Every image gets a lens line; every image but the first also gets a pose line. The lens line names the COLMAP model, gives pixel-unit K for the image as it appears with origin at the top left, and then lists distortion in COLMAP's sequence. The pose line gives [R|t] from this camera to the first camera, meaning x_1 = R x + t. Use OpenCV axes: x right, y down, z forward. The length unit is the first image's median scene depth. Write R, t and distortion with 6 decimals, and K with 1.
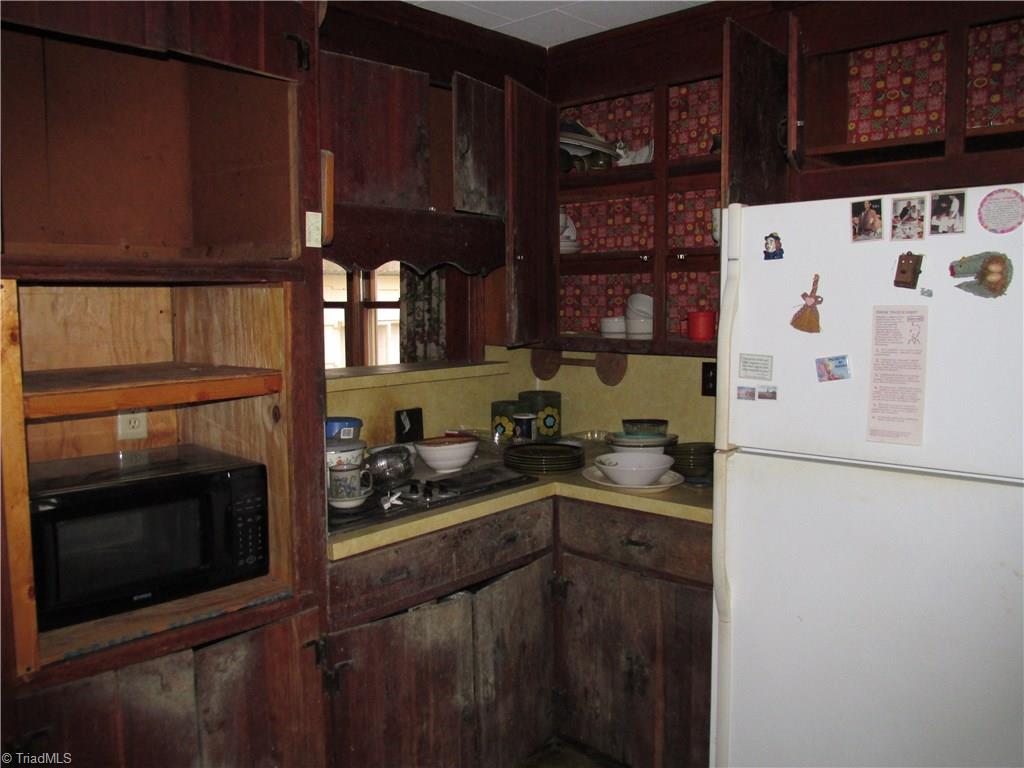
lens RADIAL K [[857.6, 0, 511.3], [0, 857.6, 385.9], [0, 0, 1]] dist [-0.041611, 0.031165]
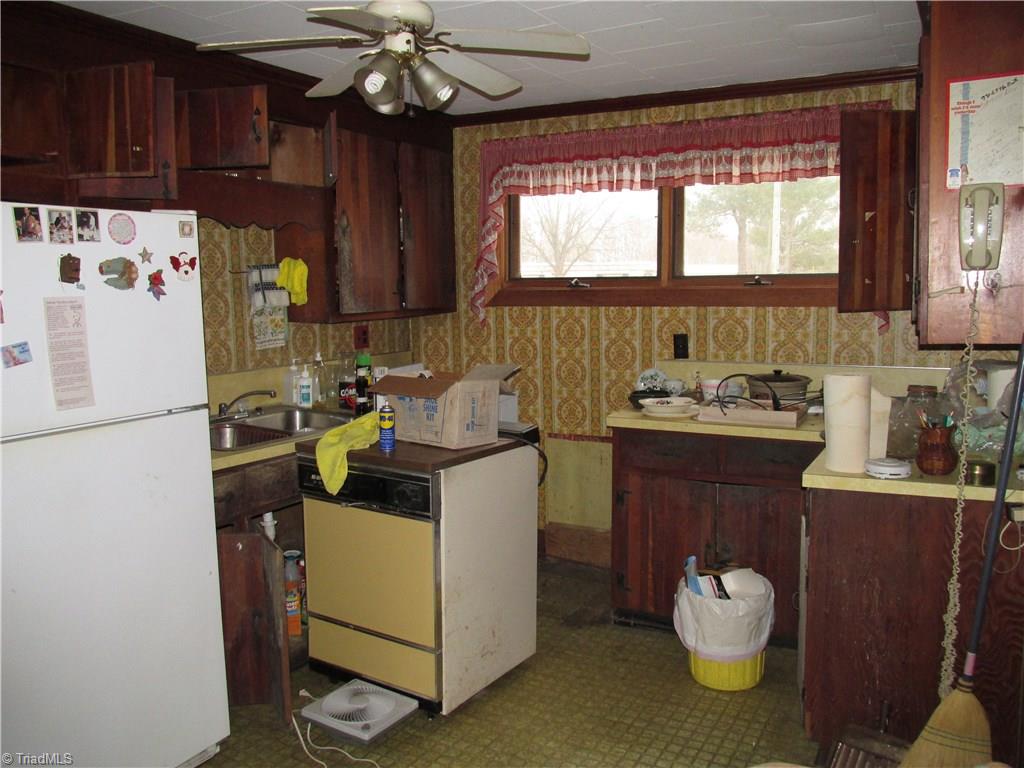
lens RADIAL K [[857.6, 0, 511.4], [0, 857.6, 380.3], [0, 0, 1]] dist [-0.041611, 0.031165]
pose [[-0.217312, -0.107472, 0.970168, -0.896602], [0.100008, 0.986238, 0.131654, -0.072847], [-0.970965, 0.125635, -0.203573, 0.638981]]
